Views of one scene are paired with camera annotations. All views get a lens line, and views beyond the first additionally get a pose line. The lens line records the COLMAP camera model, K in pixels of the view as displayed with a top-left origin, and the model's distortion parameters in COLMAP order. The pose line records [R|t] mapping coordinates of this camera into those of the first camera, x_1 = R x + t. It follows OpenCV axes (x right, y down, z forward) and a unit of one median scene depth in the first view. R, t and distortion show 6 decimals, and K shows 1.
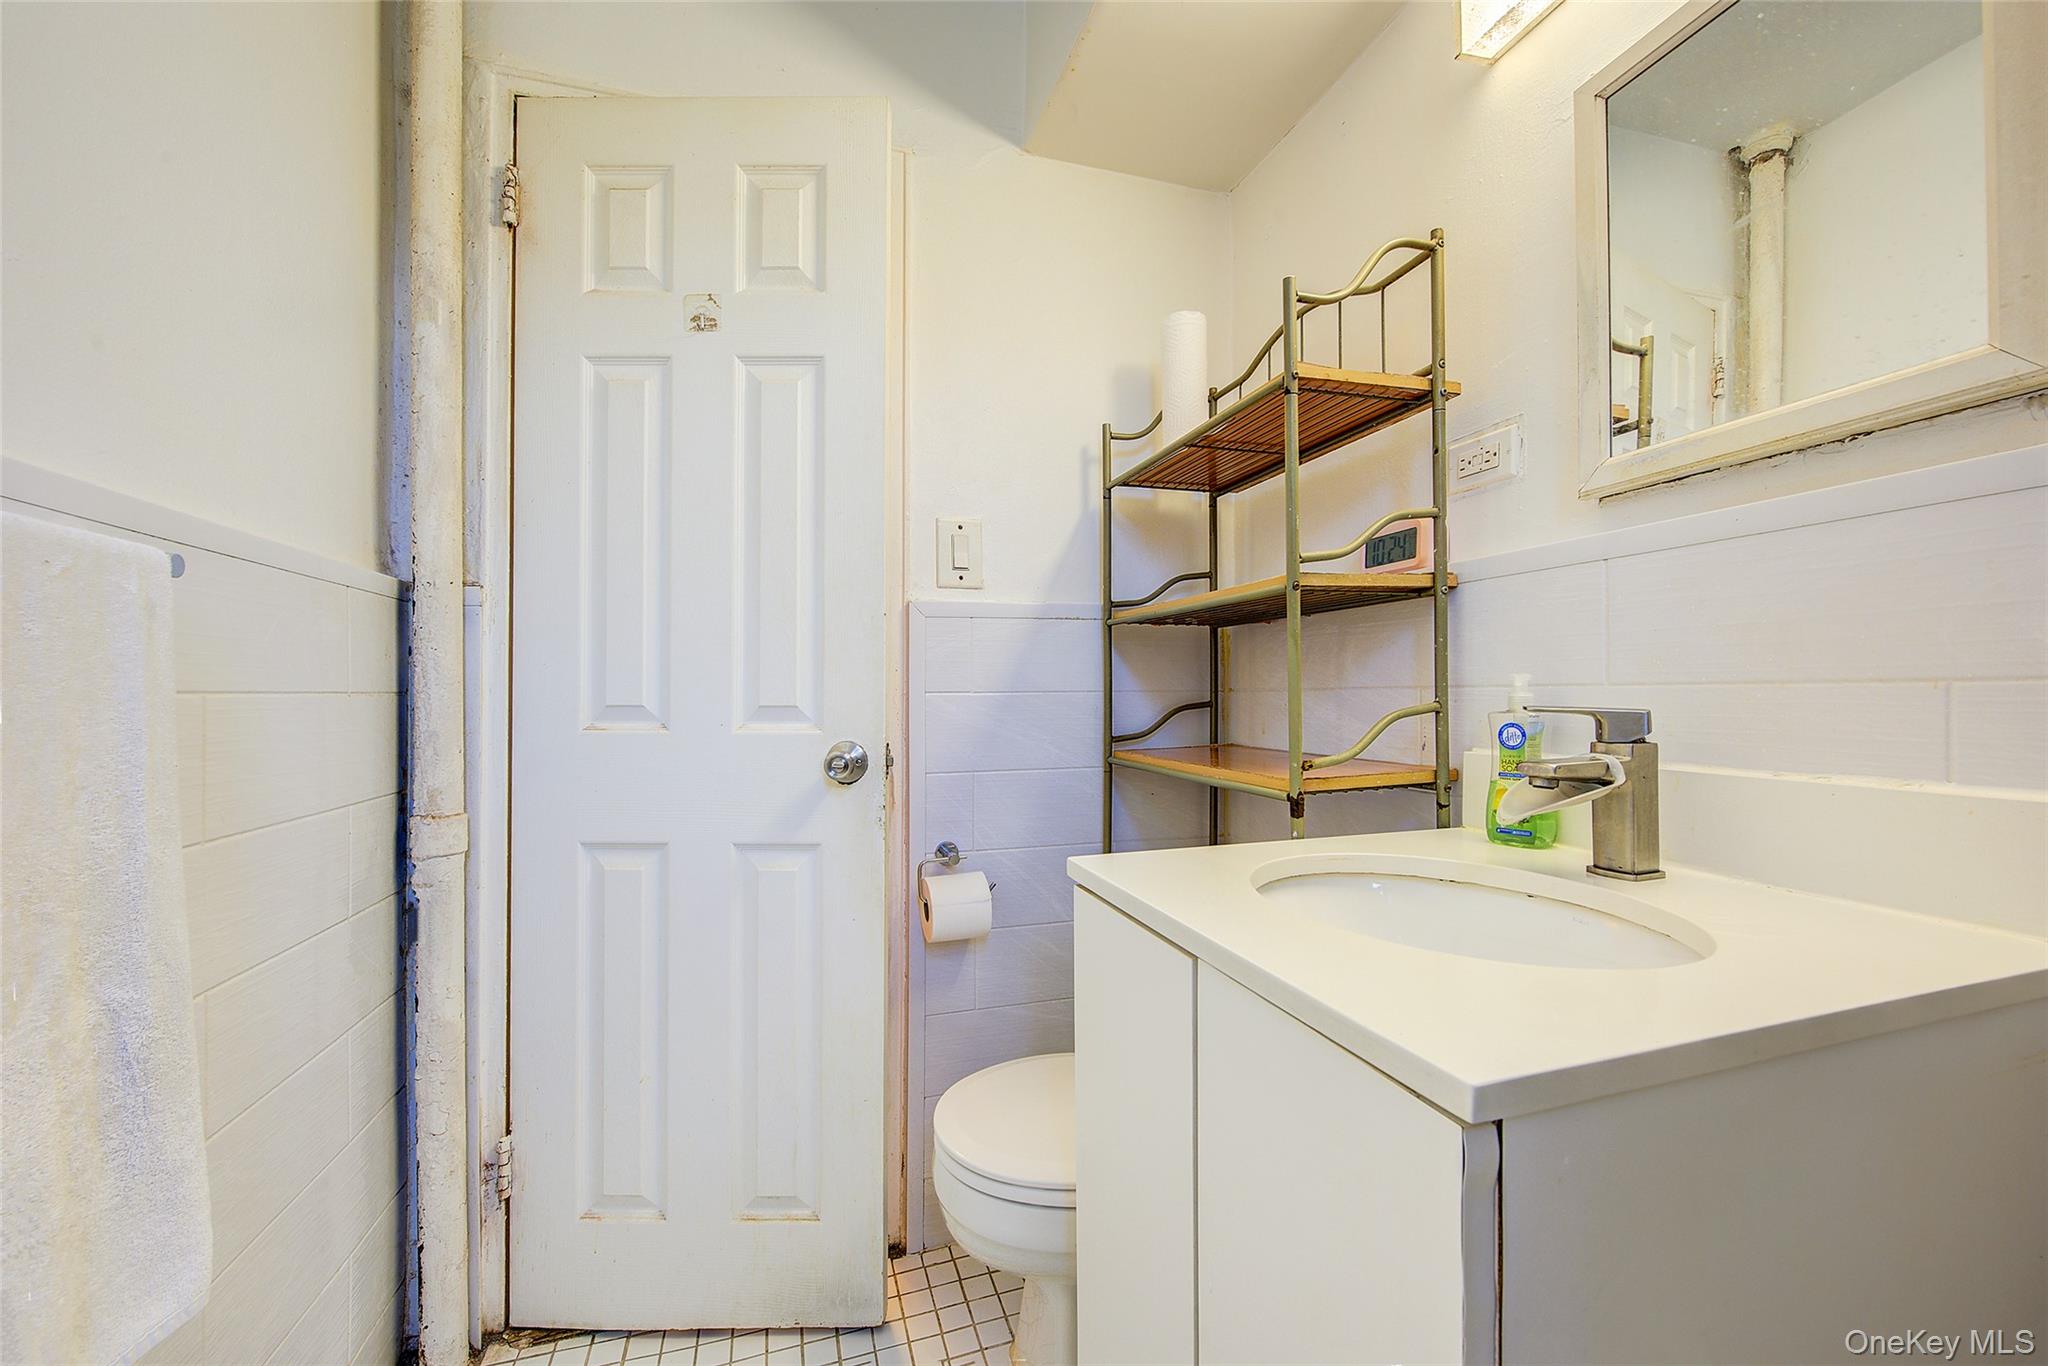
lens RADIAL K [[805.6, 0, 1007.7], [0, 805.6, 688.0], [0, 0, 1]] dist [0.002383, 0.000047]
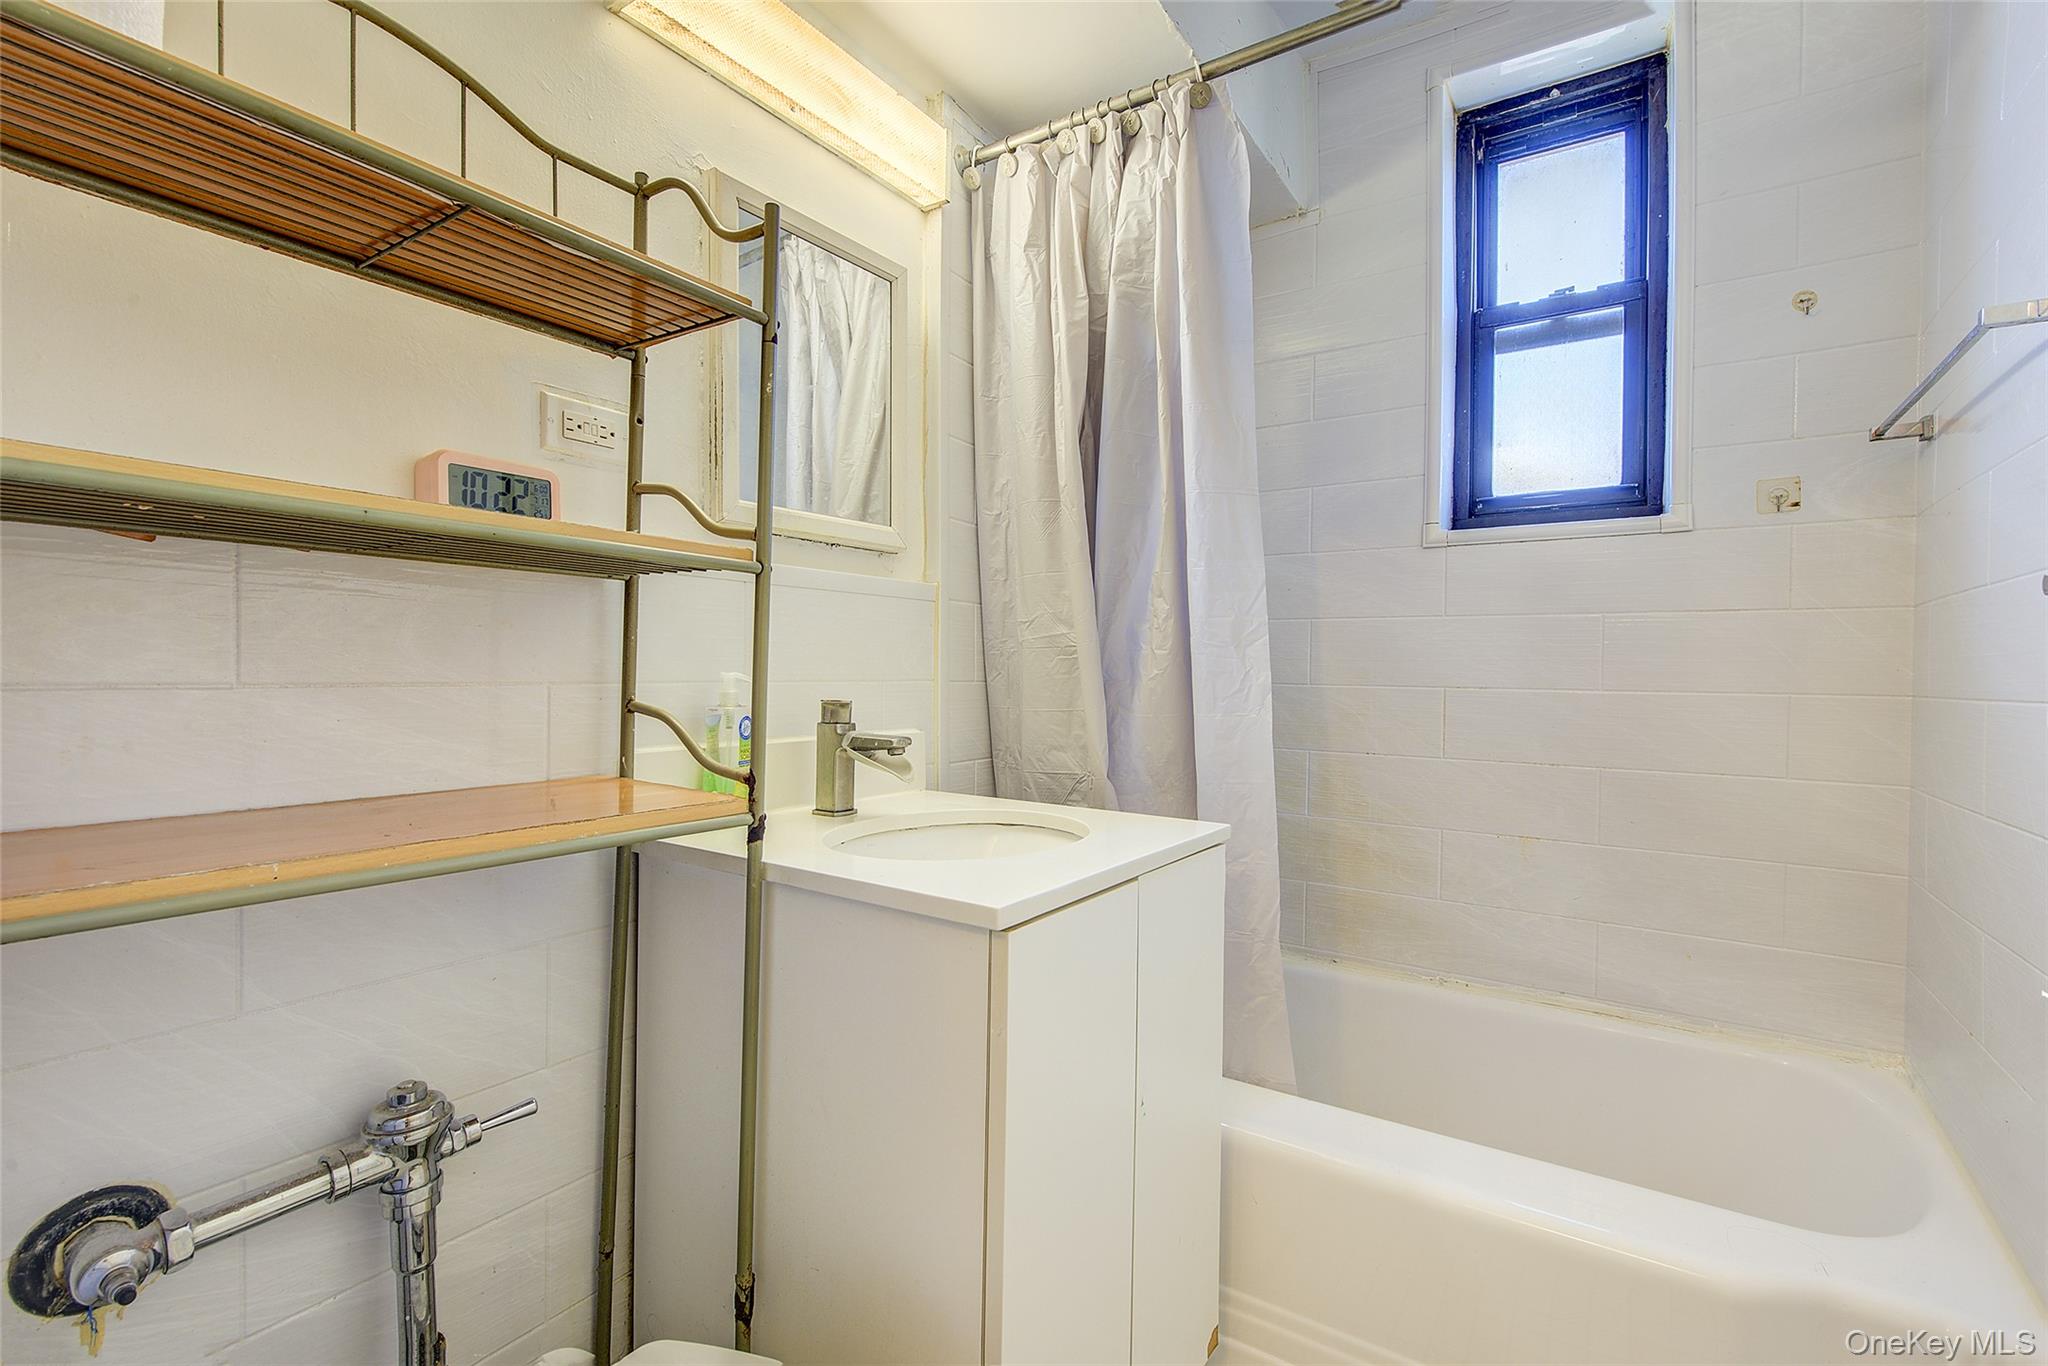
lens RADIAL K [[931.9, 0, 1022.2], [0, 931.9, 674.7], [0, 0, 1]] dist [-0.000294, -0.000004]
pose [[-0.623150, -0.003952, 0.782092, -0.493956], [-0.010449, 0.999940, -0.003273, -0.011016], [-0.782033, -0.010212, -0.623154, 1.187820]]
